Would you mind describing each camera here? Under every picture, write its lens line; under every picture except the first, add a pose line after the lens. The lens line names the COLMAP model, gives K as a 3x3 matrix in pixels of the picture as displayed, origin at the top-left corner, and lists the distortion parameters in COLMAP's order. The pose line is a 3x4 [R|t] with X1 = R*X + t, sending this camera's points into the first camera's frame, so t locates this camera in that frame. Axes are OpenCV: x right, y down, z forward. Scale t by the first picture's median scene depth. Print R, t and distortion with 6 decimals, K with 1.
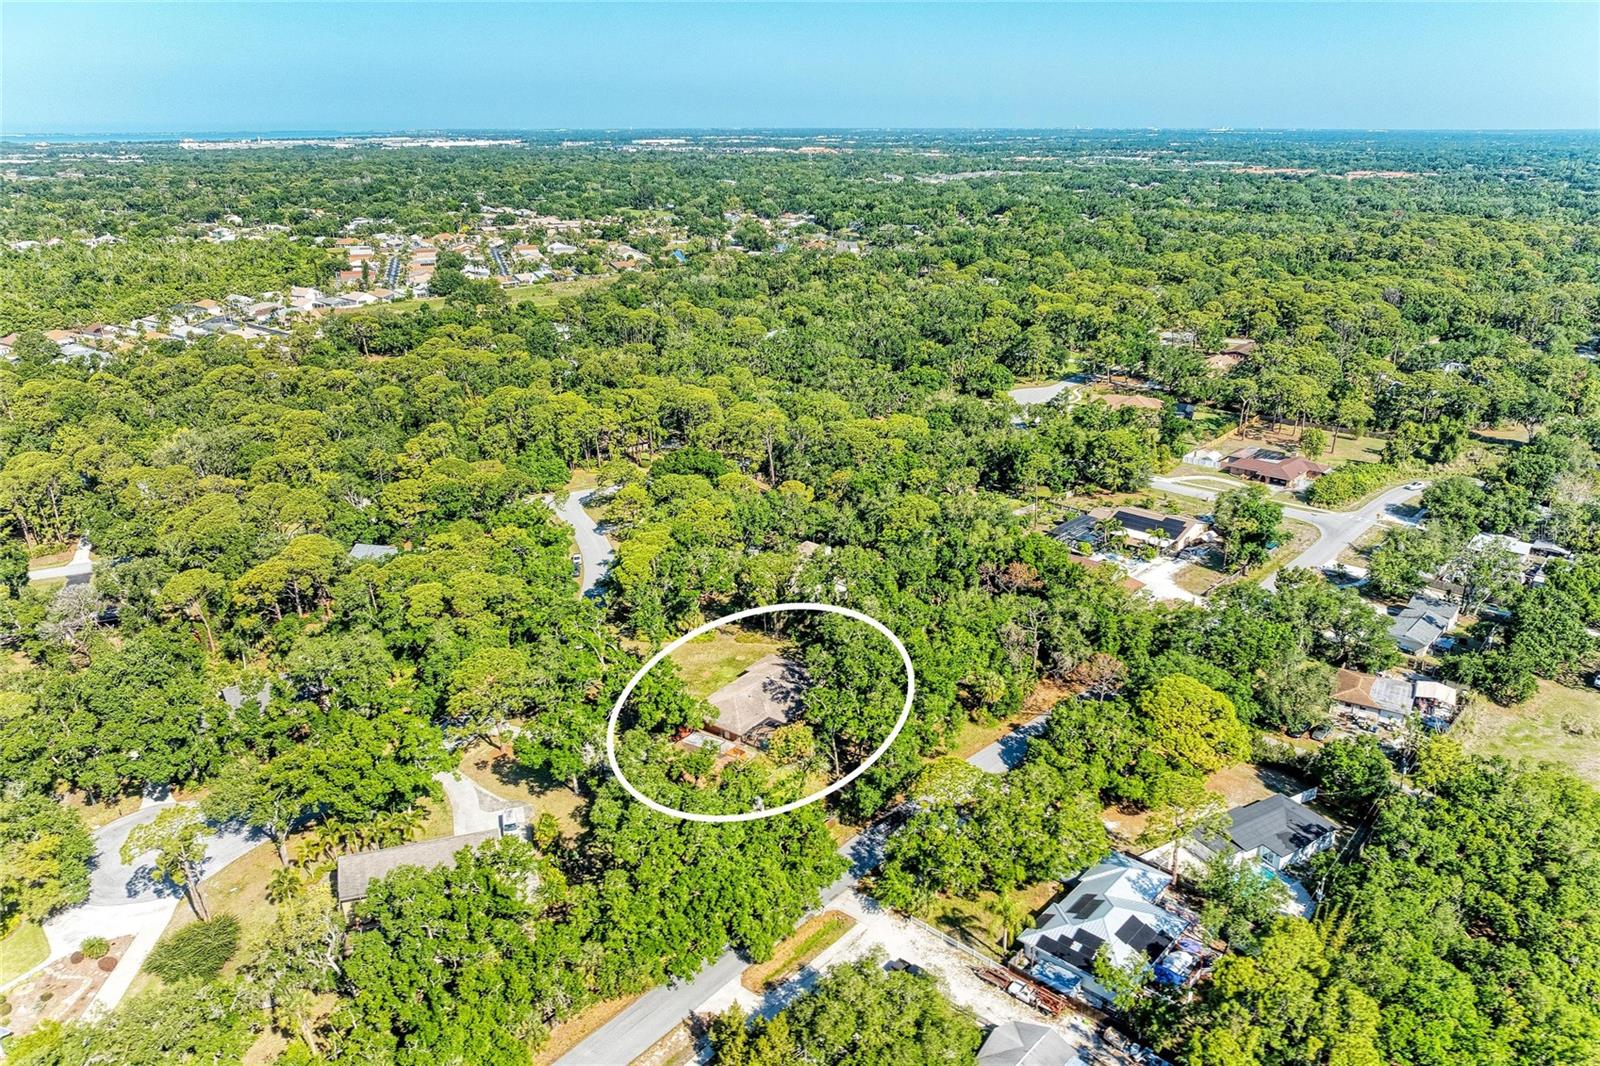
lens RADIAL K [[1115.6, 0, 836.0], [0, 1115.6, 517.6], [0, 0, 1]] dist [-0.024487, 0.010739]
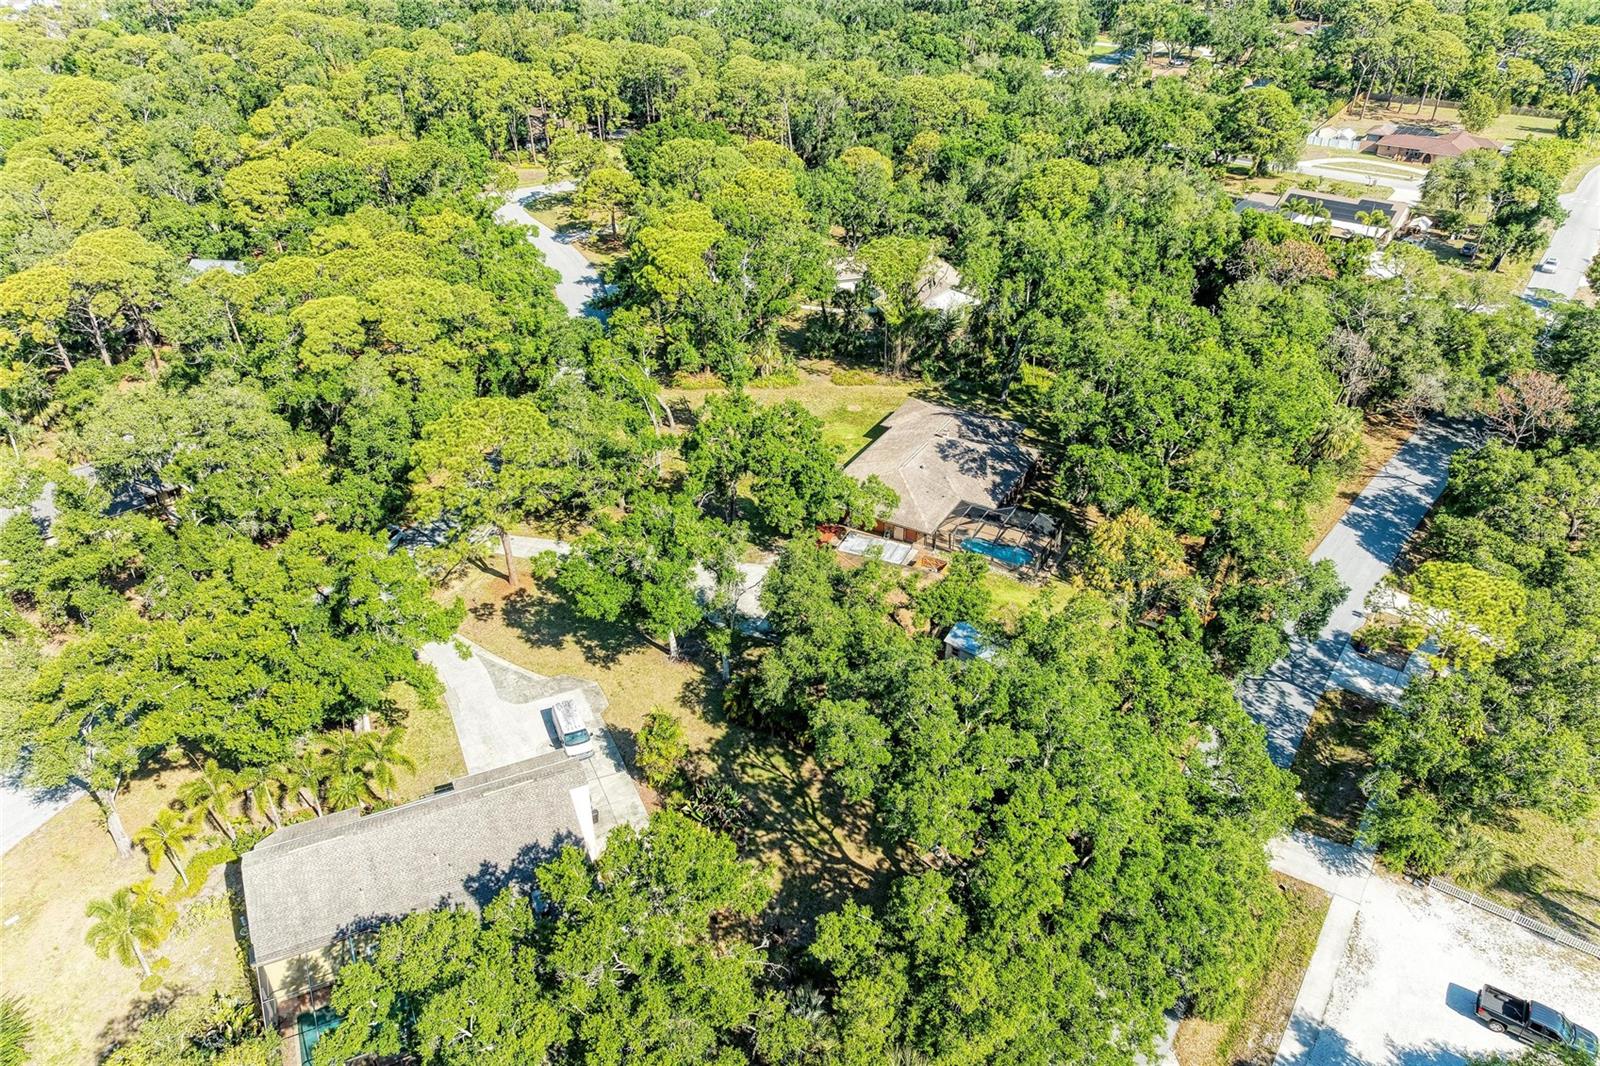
lens RADIAL K [[1115.6, 0, 815.0], [0, 1115.6, 518.6], [0, 0, 1]] dist [-0.024487, 0.010739]
pose [[0.994896, -0.046802, 0.089395, -0.177823], [0.027432, 0.978012, 0.206736, 0.060143], [-0.097105, -0.203228, 0.974304, 0.401753]]
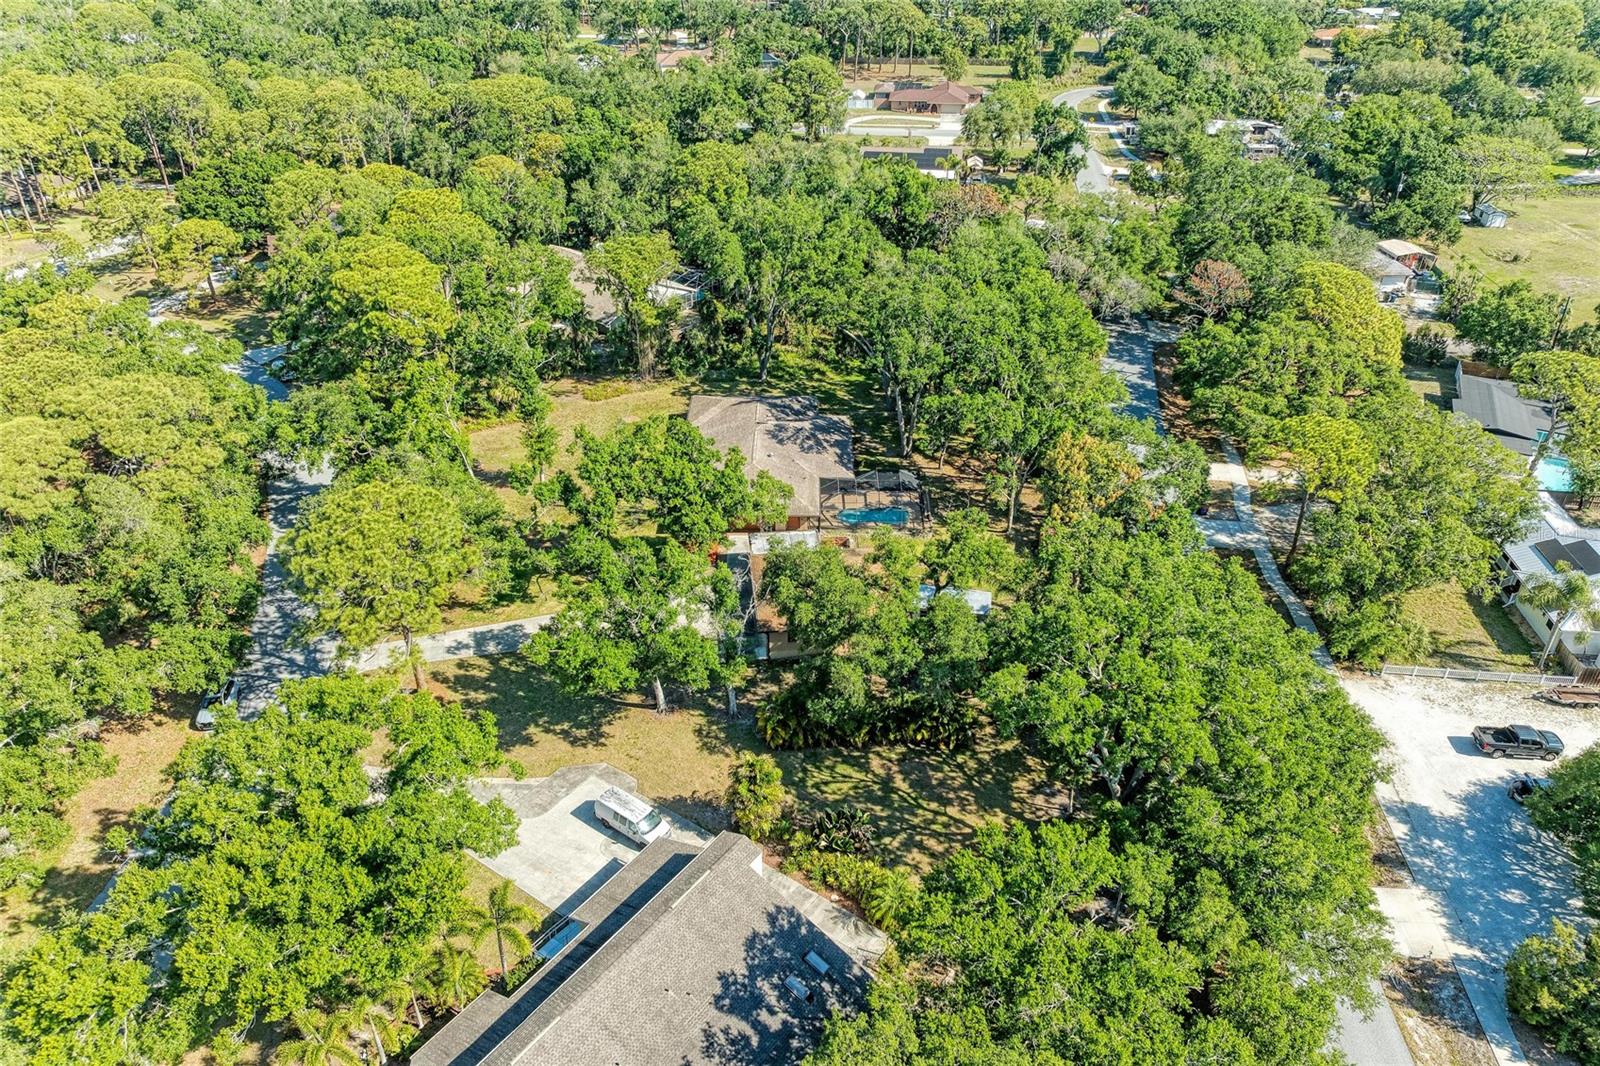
lens RADIAL K [[1115.6, 0, 804.9], [0, 1115.6, 516.9], [0, 0, 1]] dist [-0.024487, 0.010739]
pose [[0.821599, -0.293324, 0.488812, -0.337165], [0.187276, 0.948753, 0.254548, 0.043388], [-0.538427, -0.117594, 0.834427, 0.472302]]
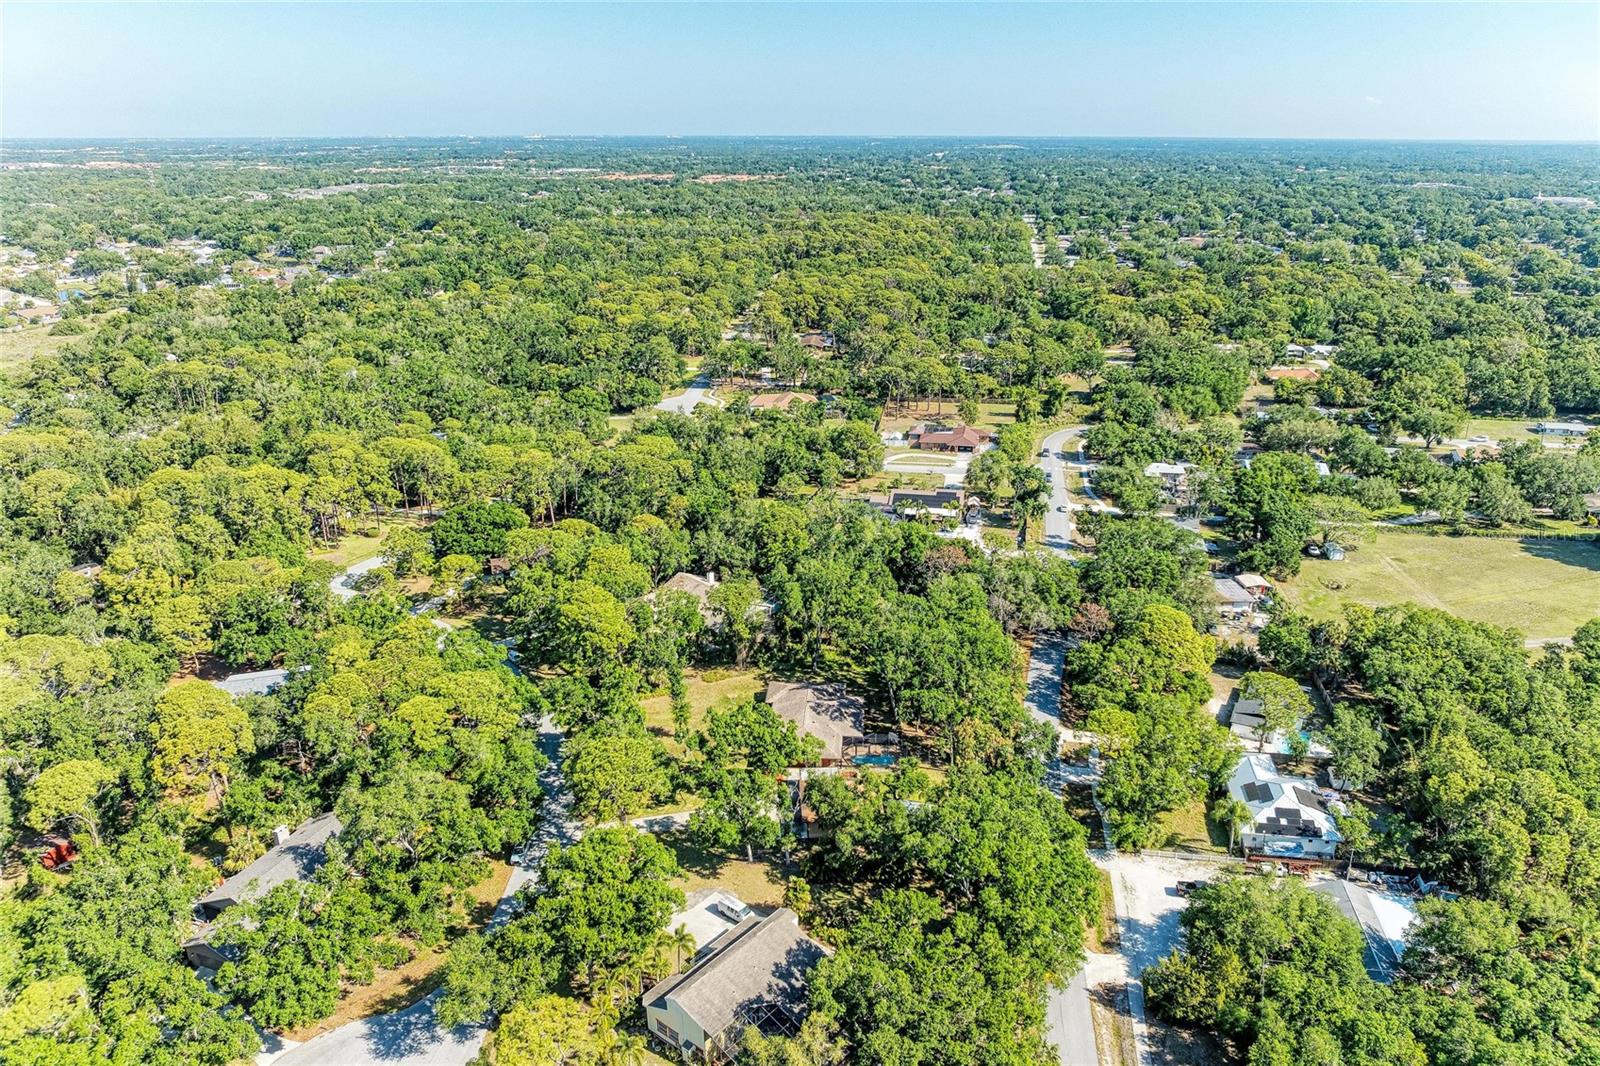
lens RADIAL K [[1115.6, 0, 830.3], [0, 1115.6, 498.6], [0, 0, 1]] dist [-0.024487, 0.010739]
pose [[0.844877, -0.162432, 0.509704, -0.511616], [0.173283, 0.984515, 0.026514, -0.057599], [-0.506118, 0.065922, 0.859941, 0.112503]]
